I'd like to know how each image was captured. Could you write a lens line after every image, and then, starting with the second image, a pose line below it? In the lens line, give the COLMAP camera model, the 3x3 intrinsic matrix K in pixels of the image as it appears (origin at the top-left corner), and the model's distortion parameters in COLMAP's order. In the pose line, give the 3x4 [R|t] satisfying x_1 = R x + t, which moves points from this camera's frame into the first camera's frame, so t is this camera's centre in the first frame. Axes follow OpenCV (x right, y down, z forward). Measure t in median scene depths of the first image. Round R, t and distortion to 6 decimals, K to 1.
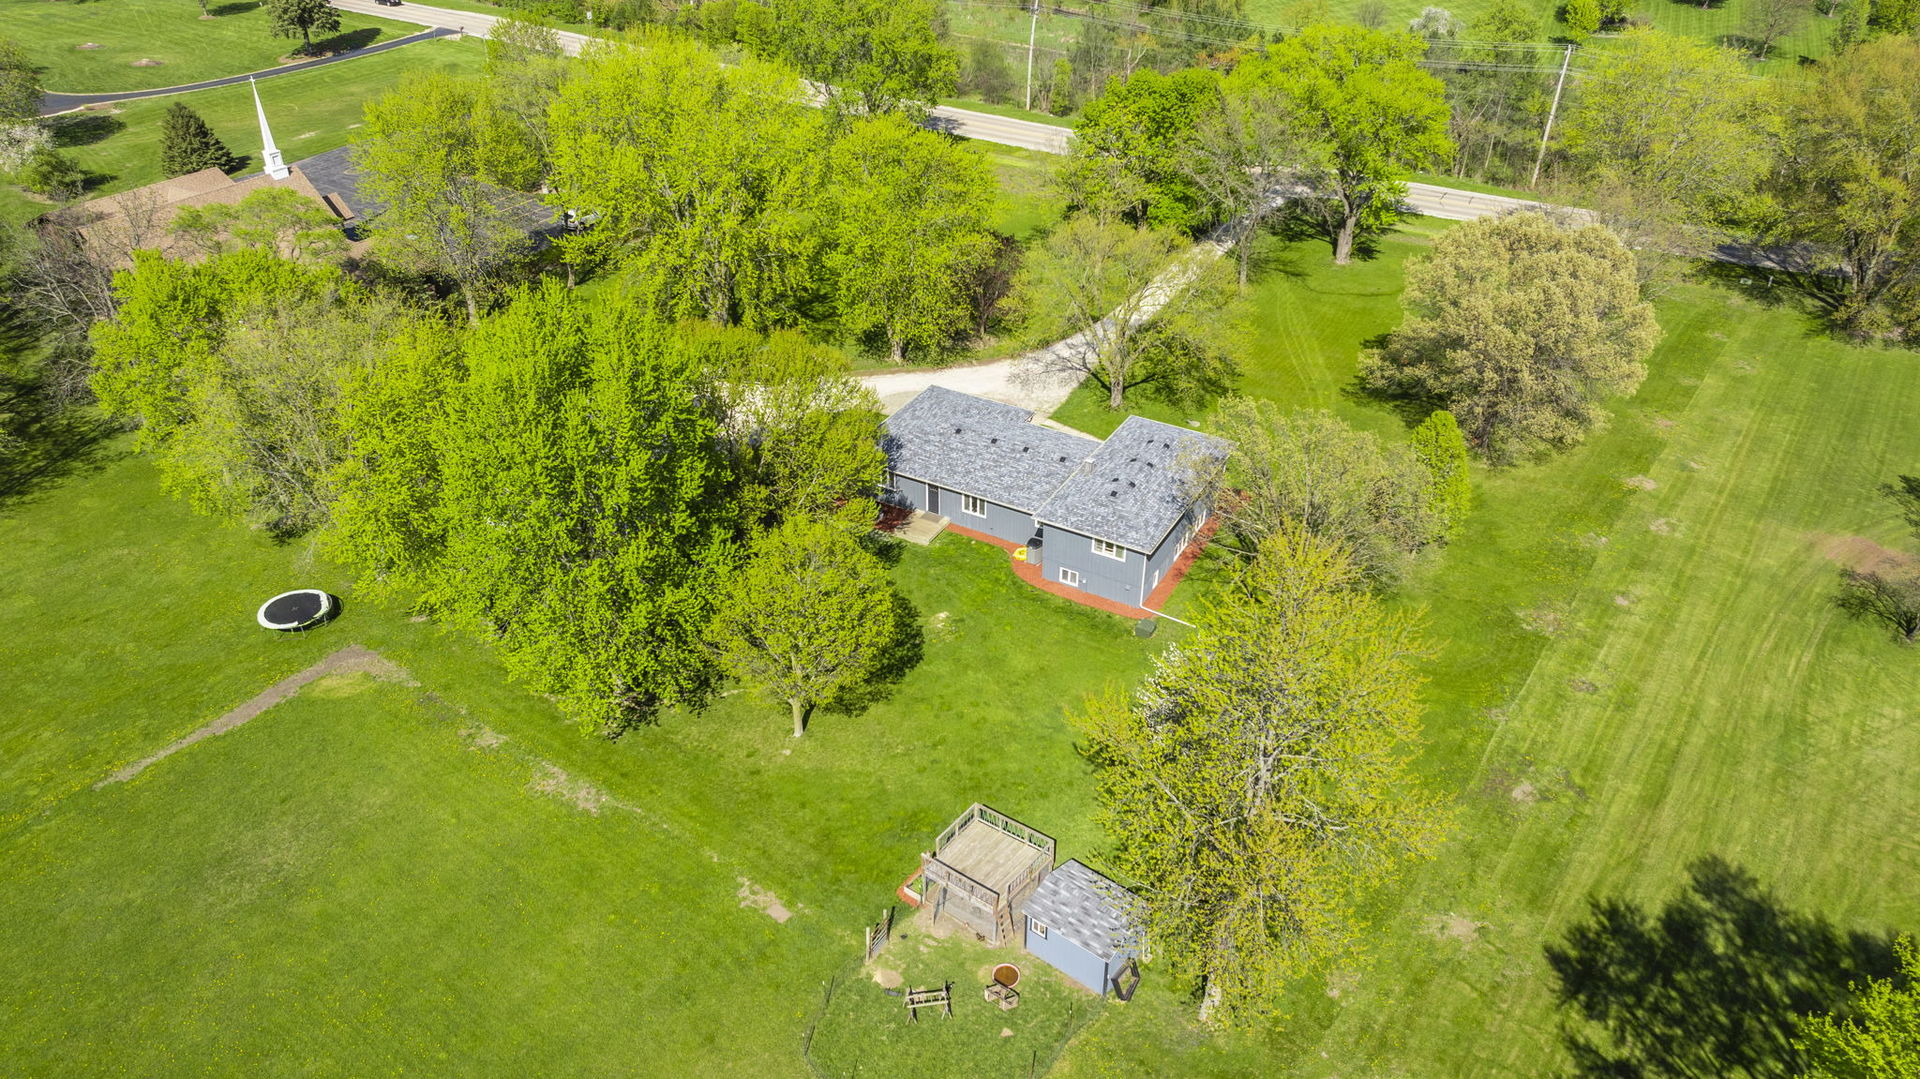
lens RADIAL K [[1444.7, 0, 955.3], [0, 1444.7, 545.7], [0, 0, 1]] dist [-0.003138, 0.002526]
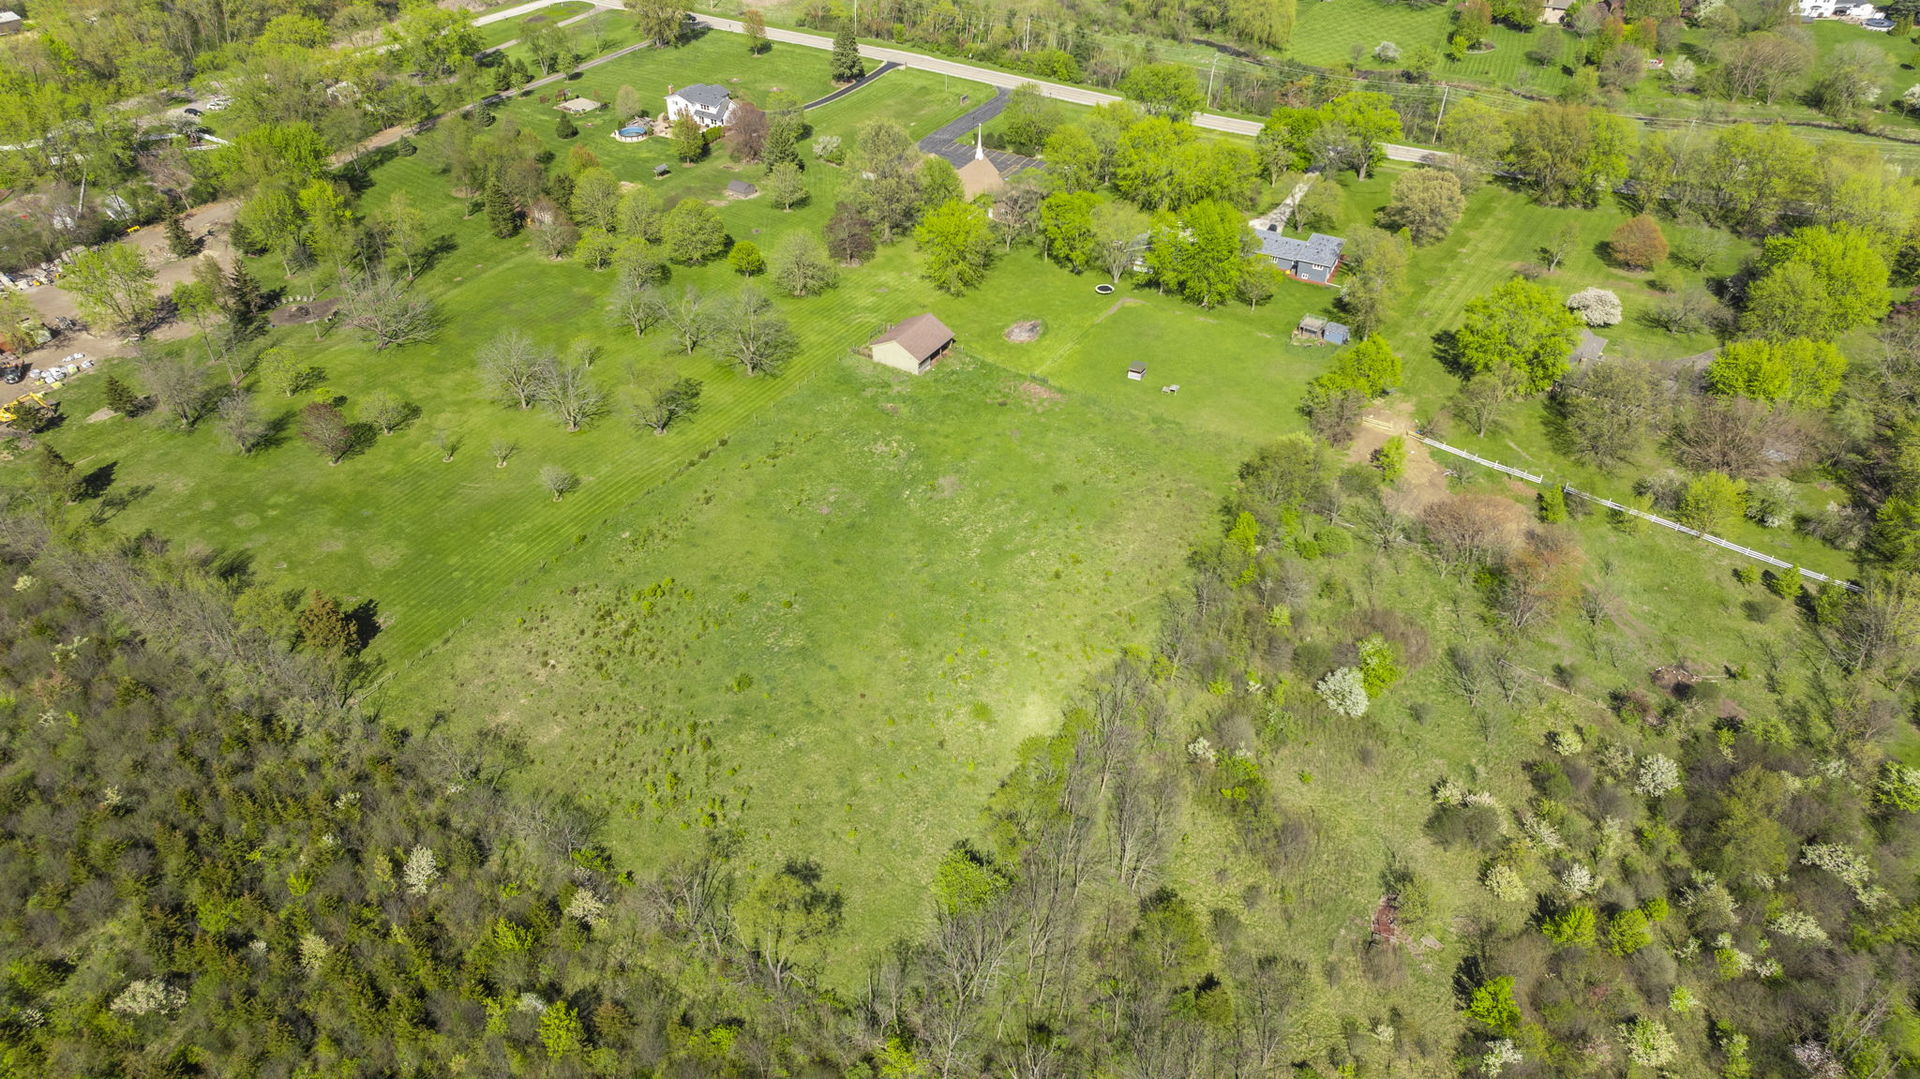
lens RADIAL K [[1444.7, 0, 966.6], [0, 1444.7, 537.7], [0, 0, 1]] dist [-0.003138, 0.002526]
pose [[0.997970, -0.036931, 0.051889, -0.849655], [0.033157, 0.996869, 0.071788, 0.335606], [-0.054378, -0.069922, 0.996069, -2.265921]]
